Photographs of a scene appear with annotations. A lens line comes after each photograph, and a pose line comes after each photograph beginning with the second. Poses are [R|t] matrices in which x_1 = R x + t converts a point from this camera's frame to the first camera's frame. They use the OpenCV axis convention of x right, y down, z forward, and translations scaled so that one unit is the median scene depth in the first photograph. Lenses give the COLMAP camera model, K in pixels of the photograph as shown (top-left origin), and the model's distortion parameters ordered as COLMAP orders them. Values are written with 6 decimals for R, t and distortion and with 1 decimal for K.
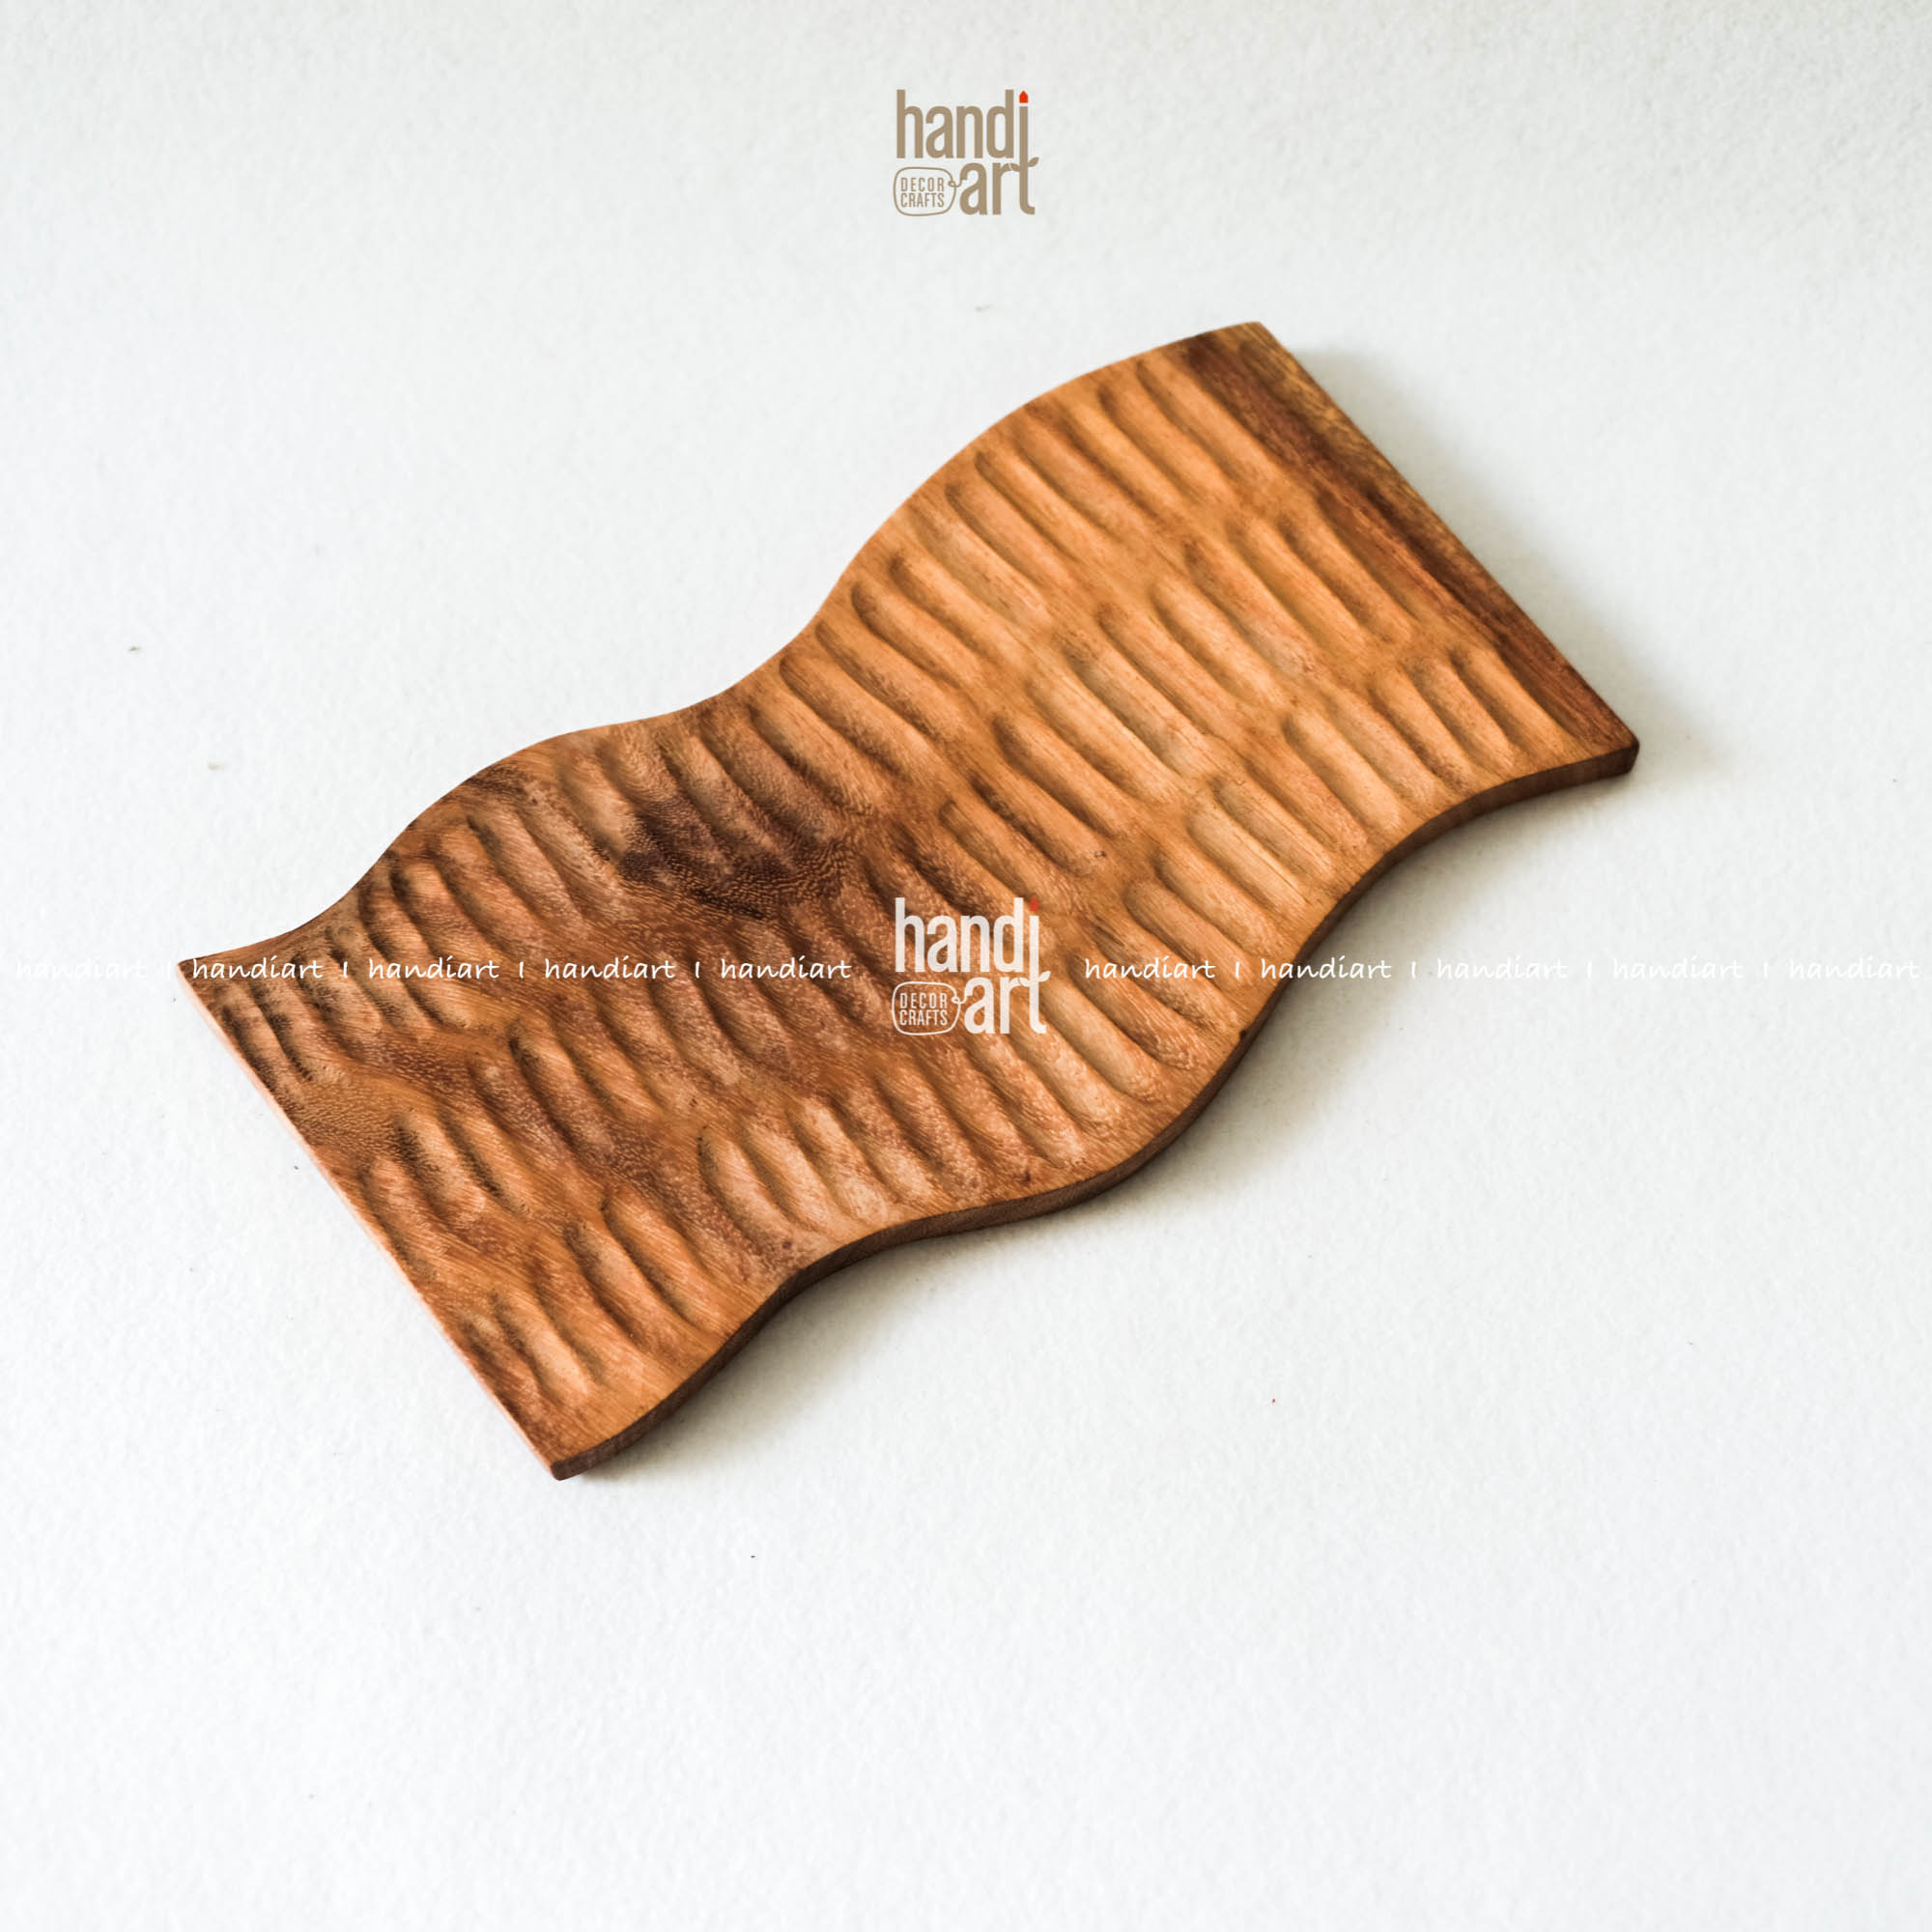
lens RADIAL K [[4566.9, 0, 966.0], [0, 4566.9, 966.0], [0, 0, 1]] dist [-0.019691, -0.117999]
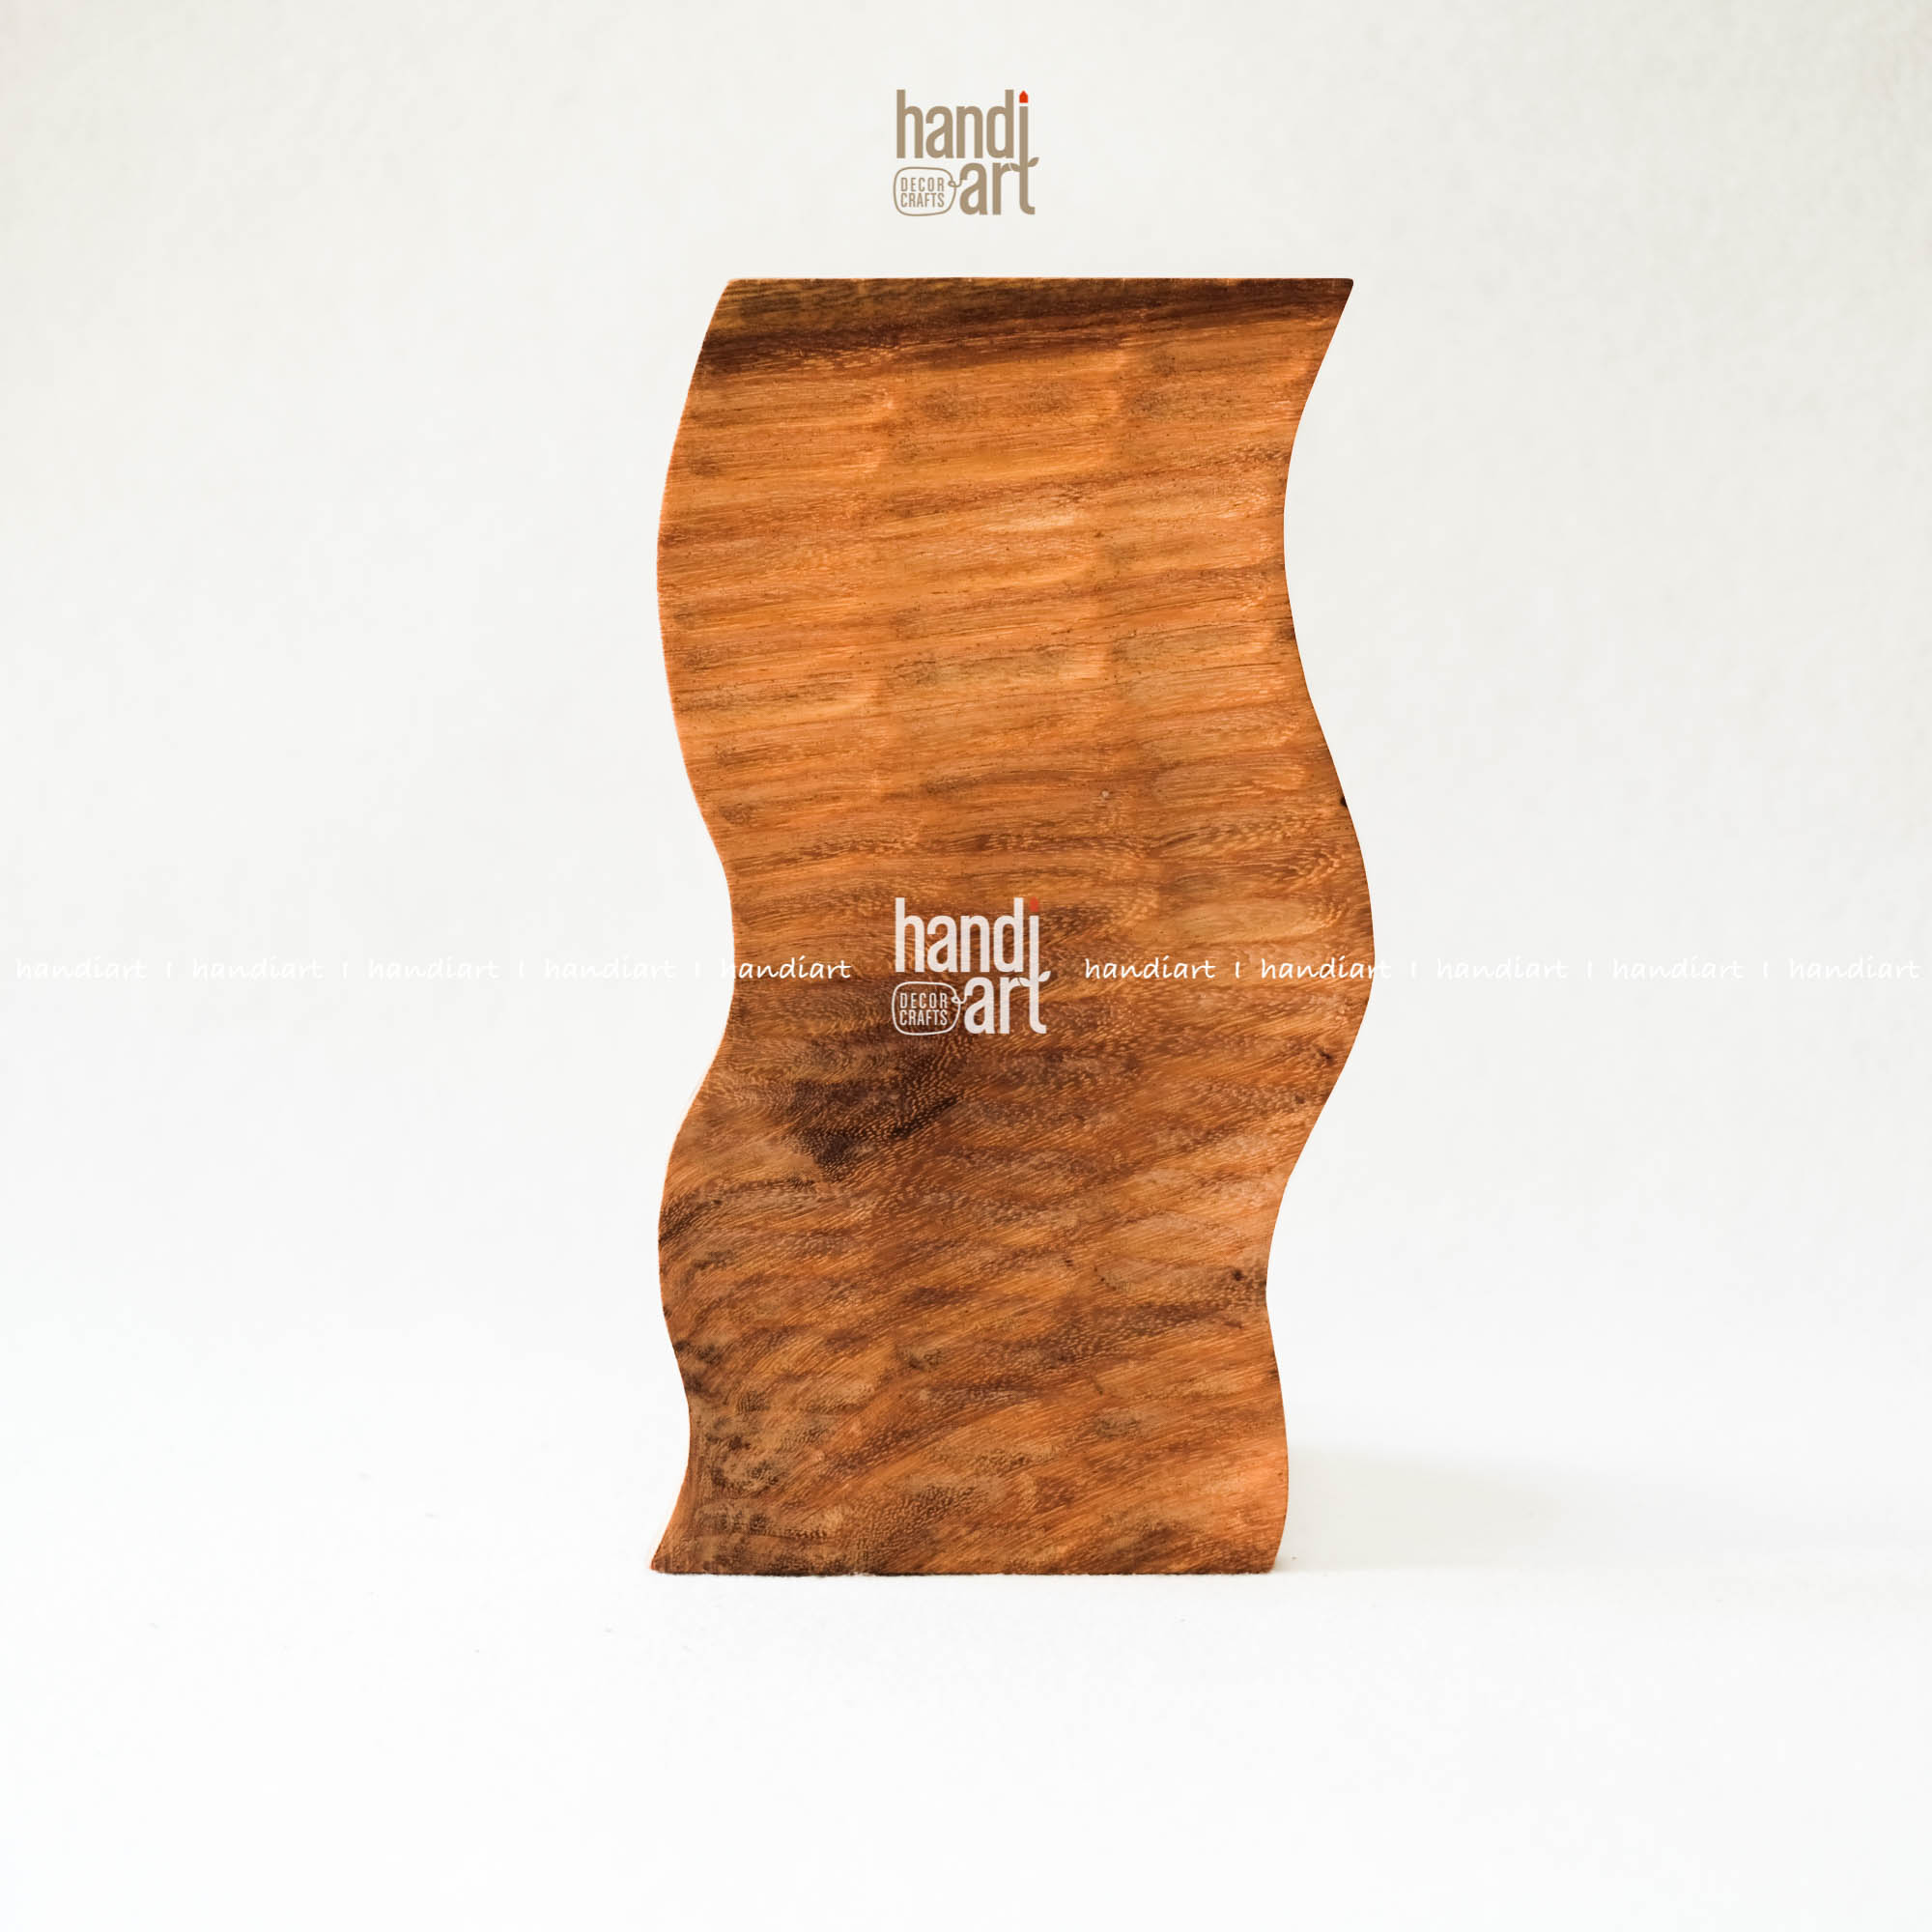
lens RADIAL K [[4566.9, 0, 966.0], [0, 4566.9, 966.0], [0, 0, 1]] dist [-0.019691, -0.117999]
pose [[0.612674, -0.780622, -0.123529, 0.104955], [0.729057, 0.497879, 0.469673, -0.498897], [-0.305135, -0.377816, 0.874155, 0.124373]]
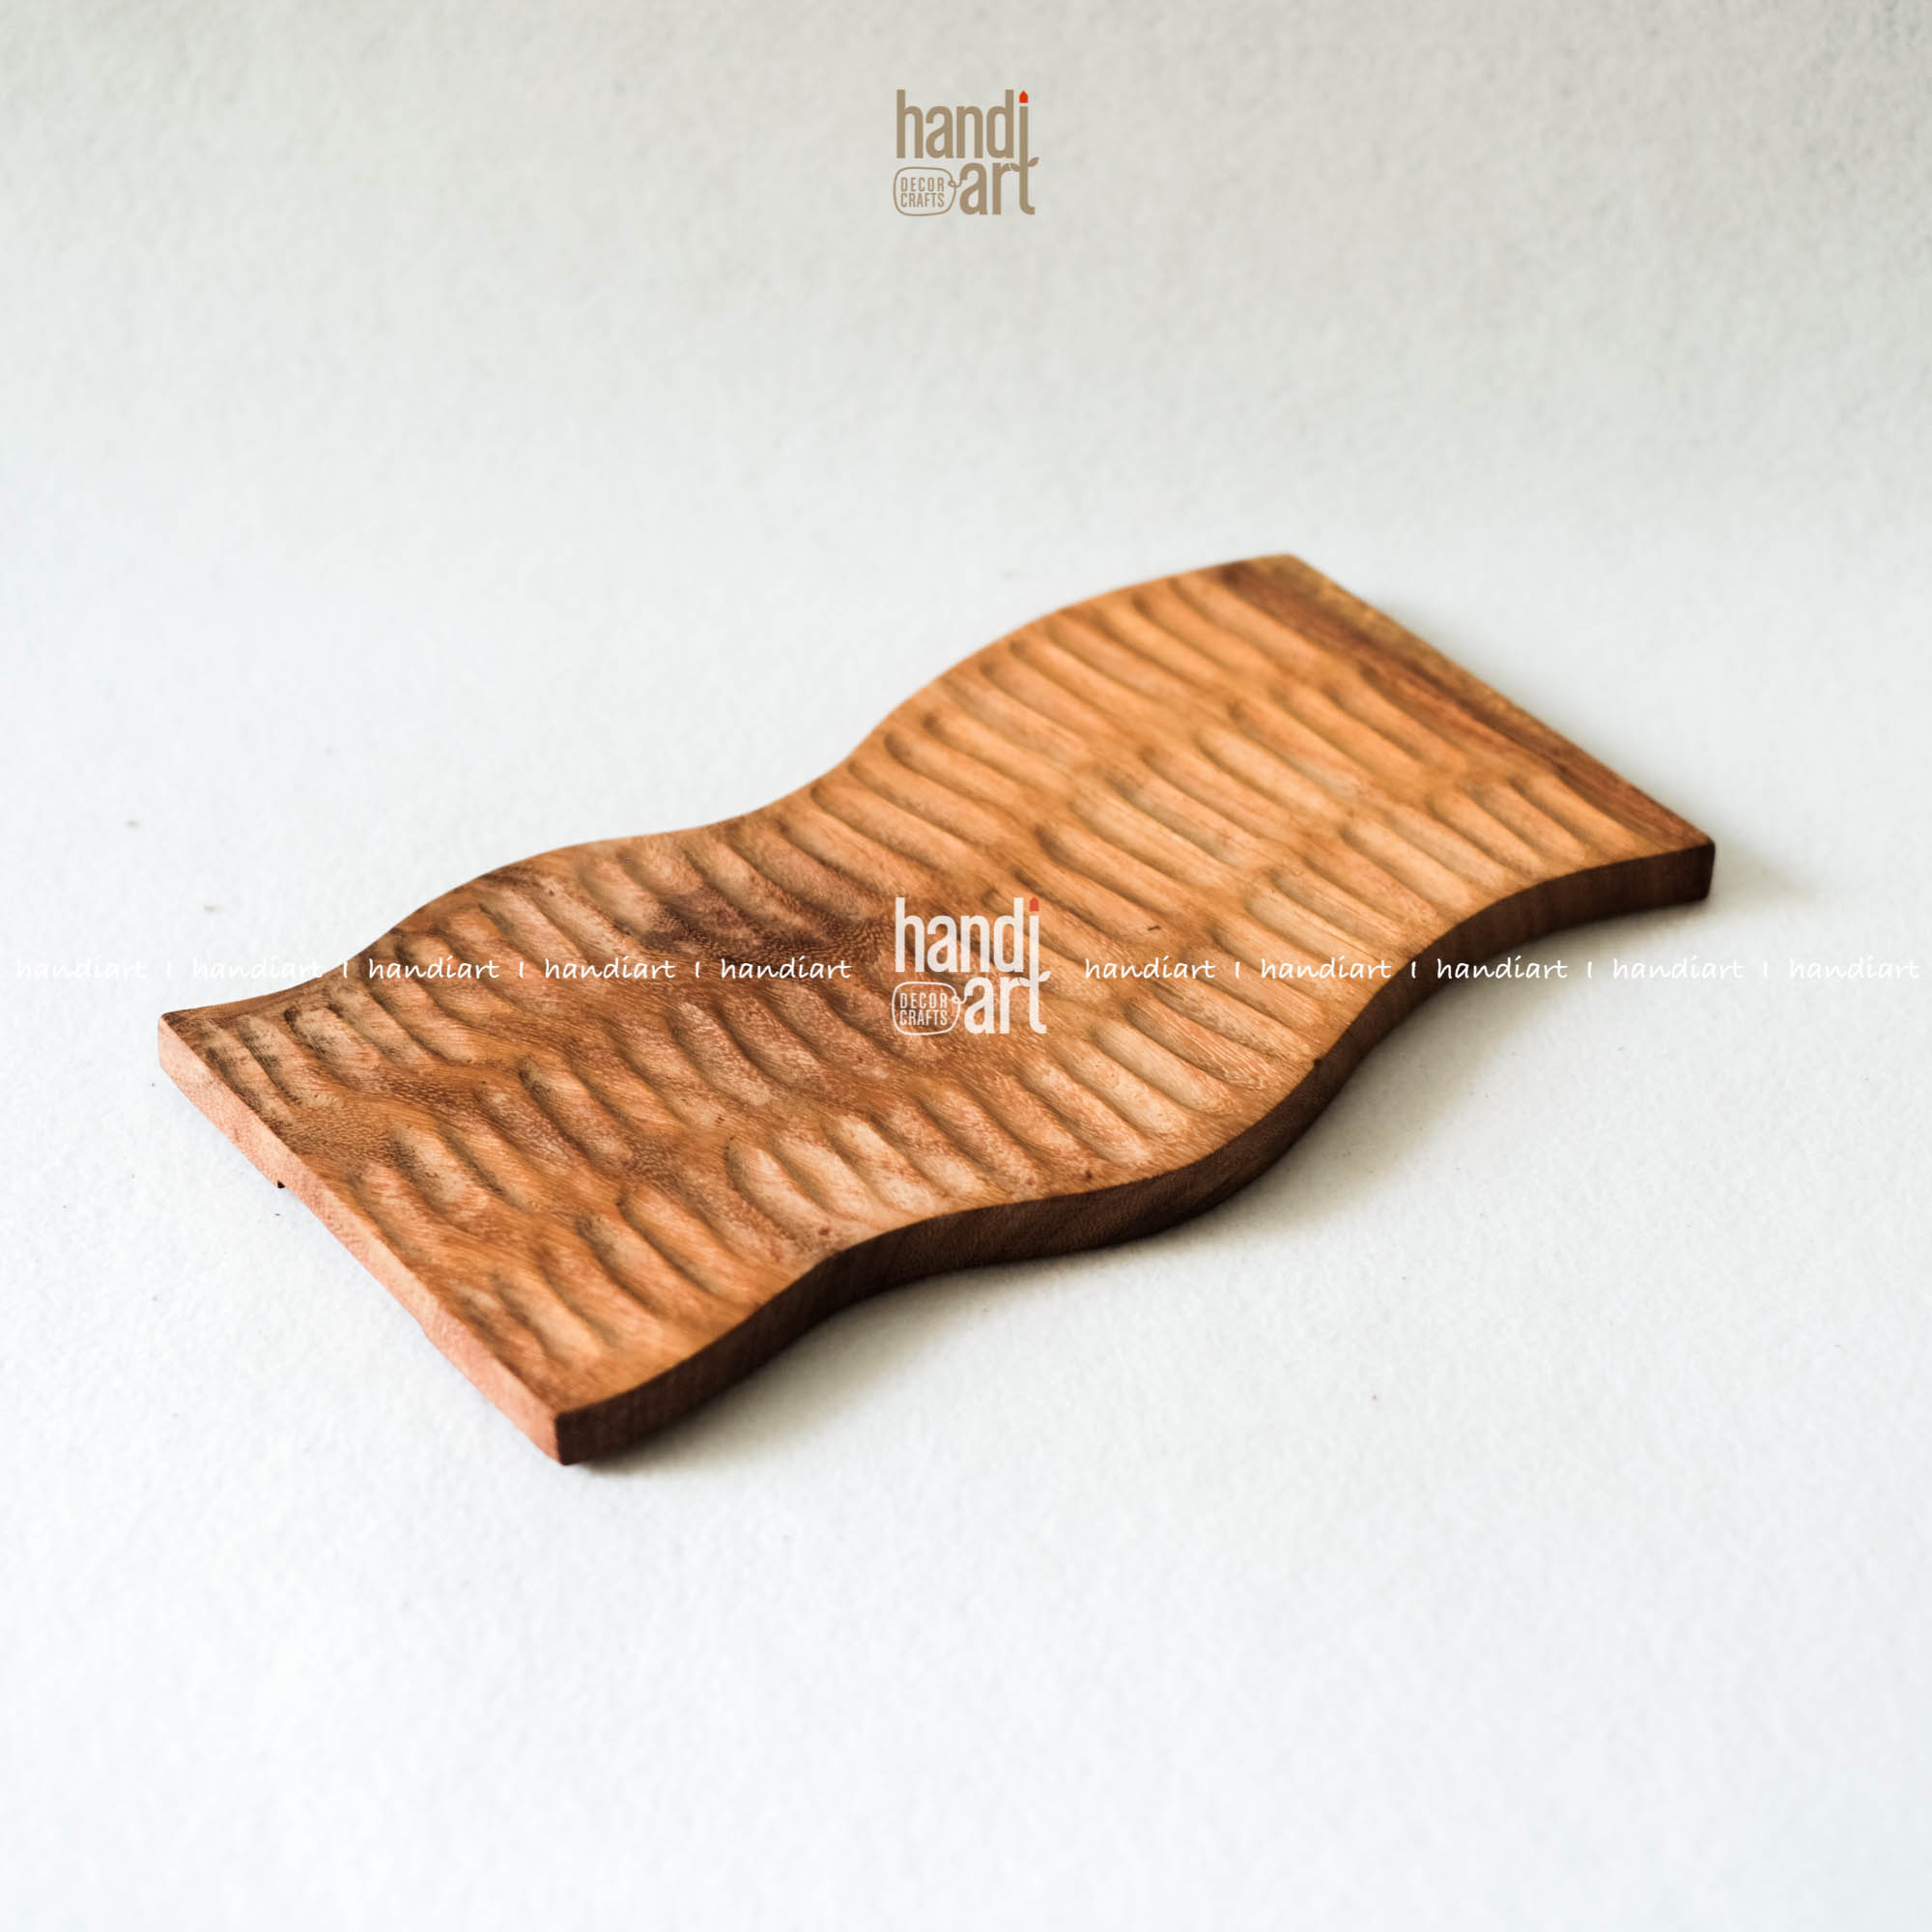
lens RADIAL K [[4566.9, 0, 966.0], [0, 4566.9, 966.0], [0, 0, 1]] dist [-0.019691, -0.117999]
pose [[0.999830, -0.009587, 0.015756, -0.024143], [0.015929, 0.879469, -0.475690, 0.430076], [-0.009297, 0.475860, 0.879472, 0.179929]]
